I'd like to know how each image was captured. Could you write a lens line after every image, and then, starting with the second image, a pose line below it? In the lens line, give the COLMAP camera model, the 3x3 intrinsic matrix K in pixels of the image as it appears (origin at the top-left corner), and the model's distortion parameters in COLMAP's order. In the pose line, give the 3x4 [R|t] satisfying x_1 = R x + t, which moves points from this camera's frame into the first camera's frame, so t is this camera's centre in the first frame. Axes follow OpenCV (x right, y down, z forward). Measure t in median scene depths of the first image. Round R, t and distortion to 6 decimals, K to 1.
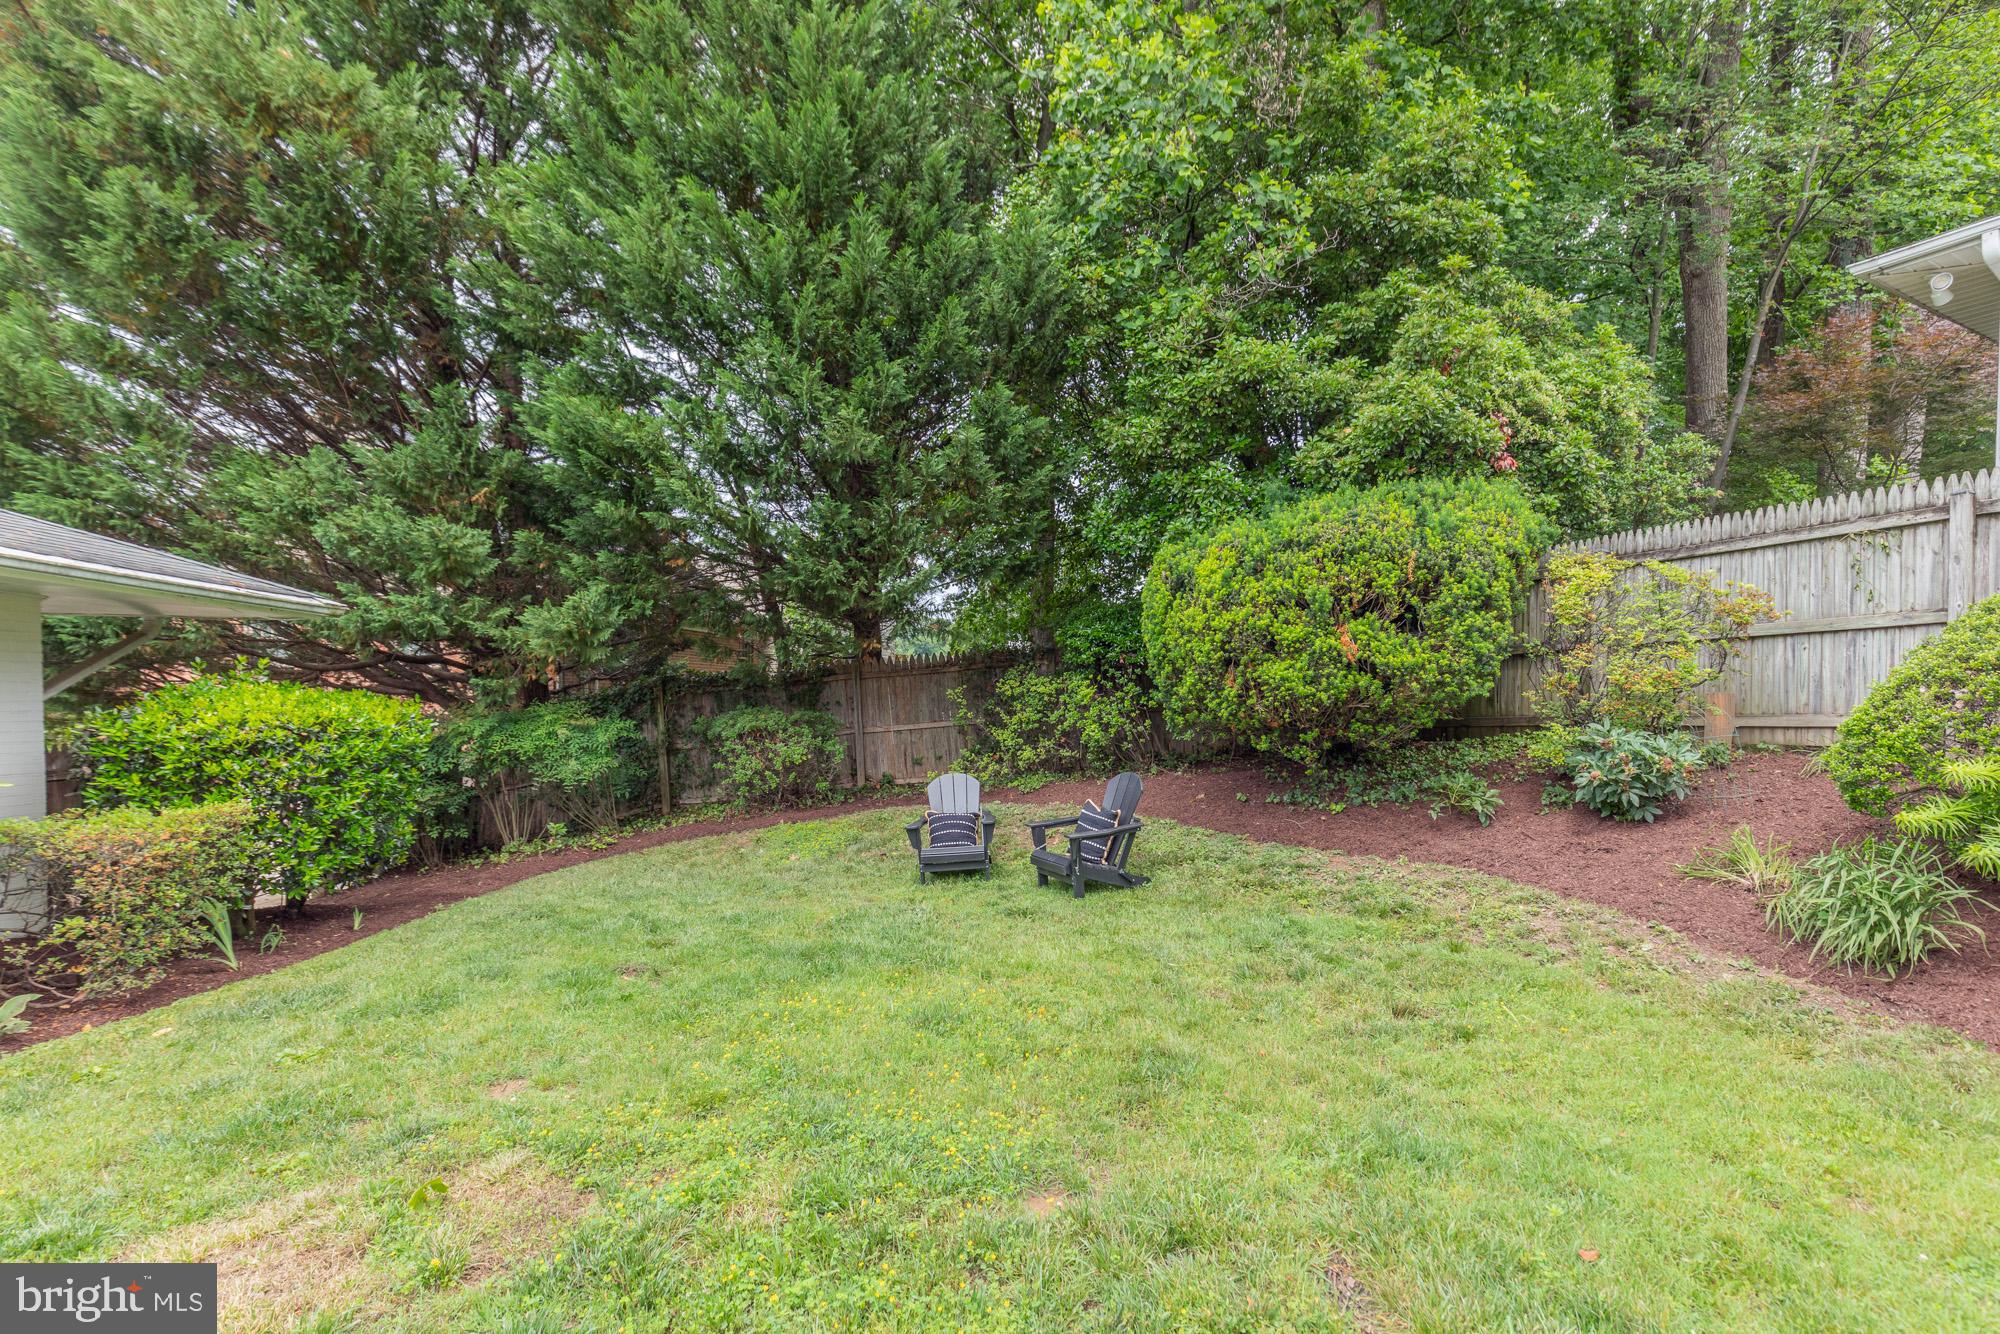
lens RADIAL K [[921.6, 0, 991.0], [0, 921.6, 747.1], [0, 0, 1]] dist [0.001761, 0.000119]
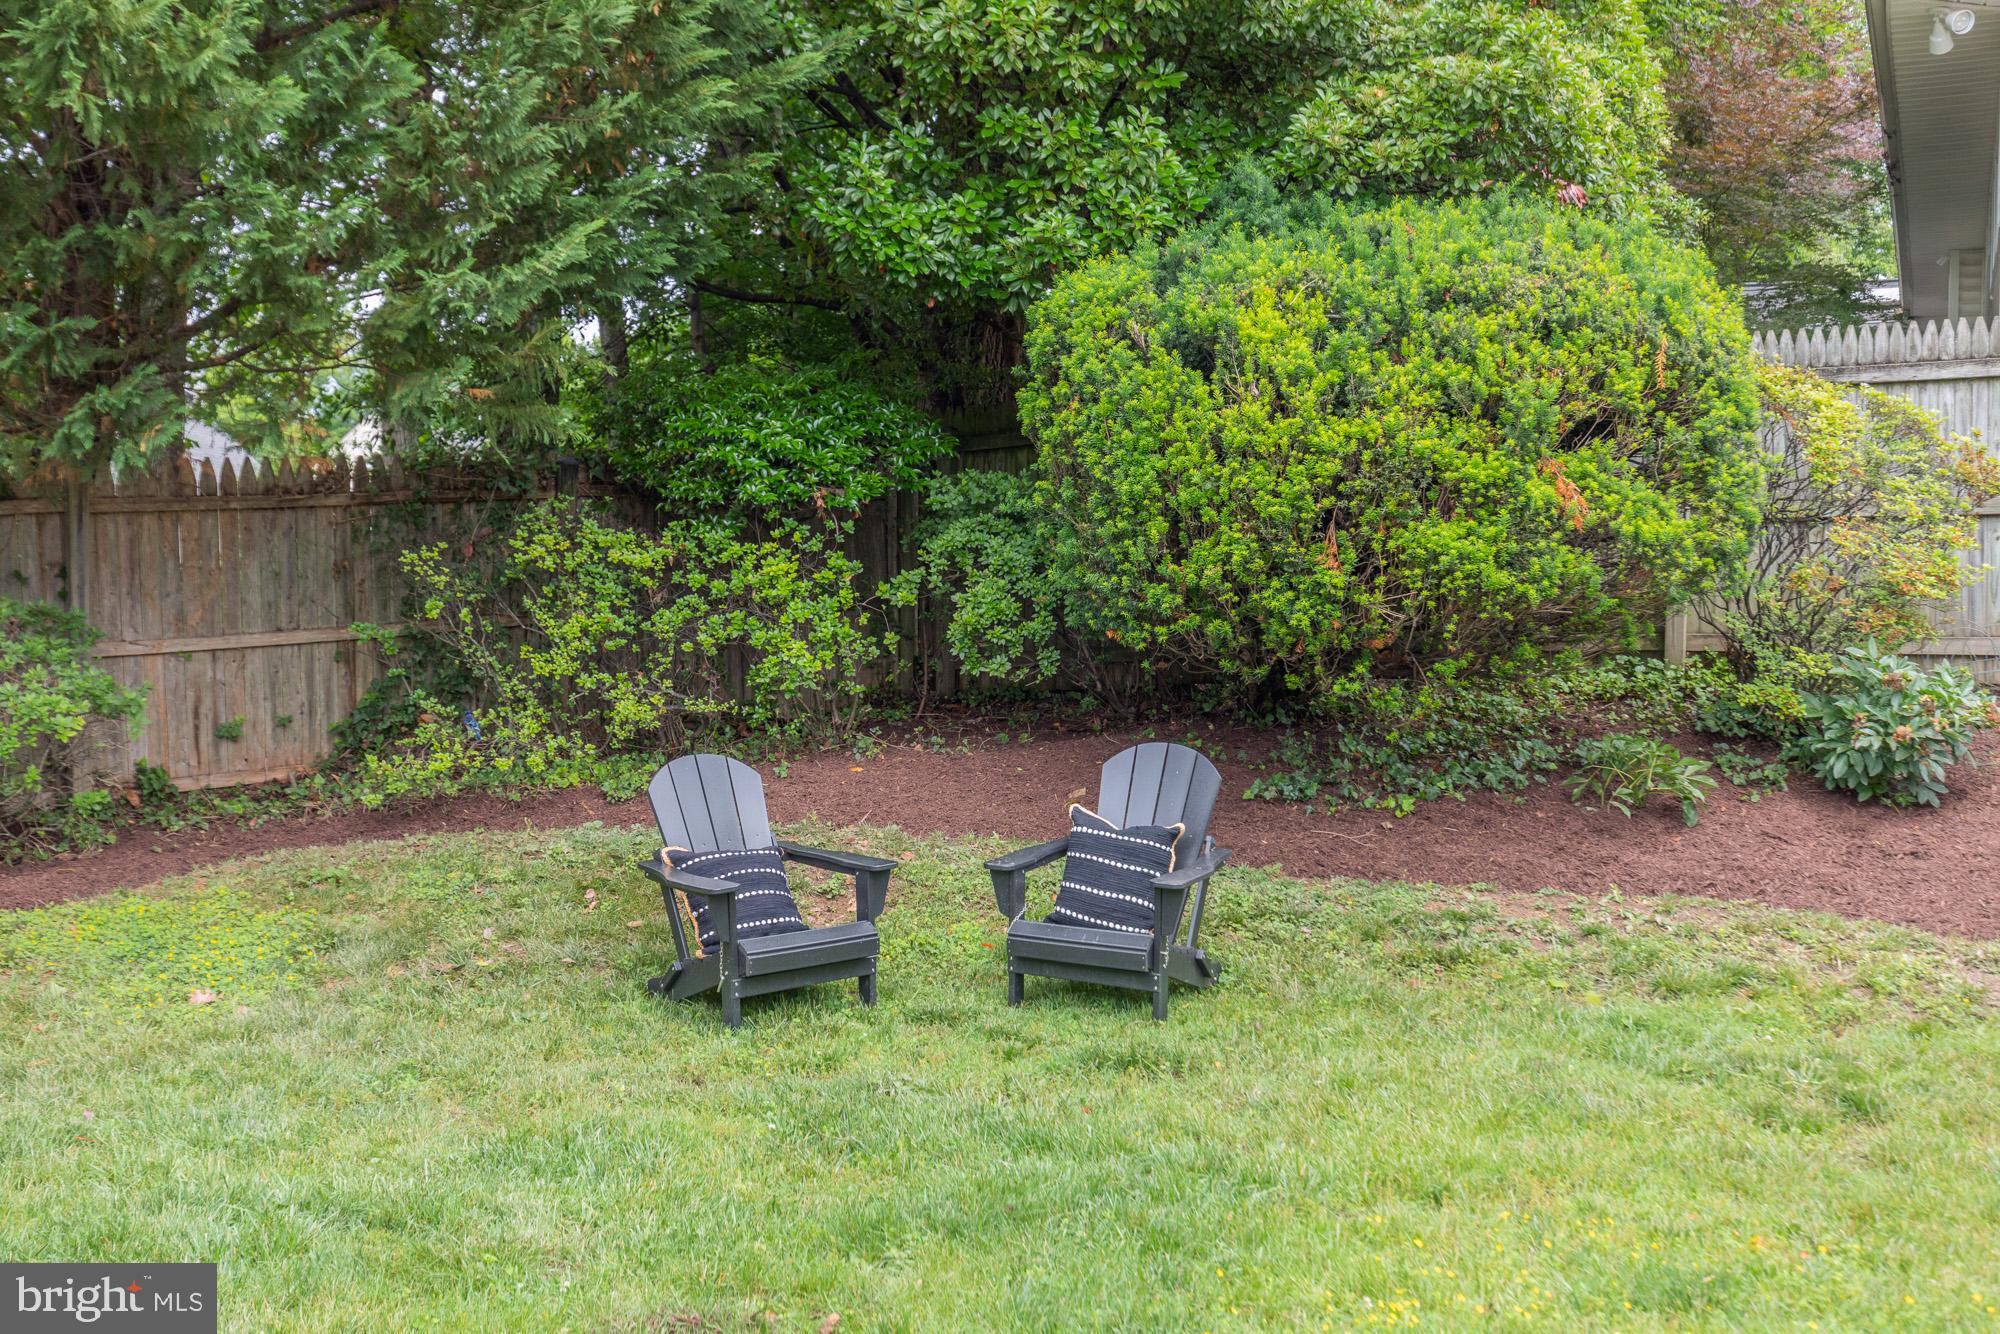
lens RADIAL K [[1984.3, 0, 999.8], [0, 1984.3, 666.9], [0, 0, 1]] dist [0.001843, 0.000000]
pose [[0.833804, 0.006059, 0.552028, -0.489960], [0.002923, 0.999877, -0.015390, 0.004735], [-0.552053, 0.014446, 0.833684, 0.203395]]
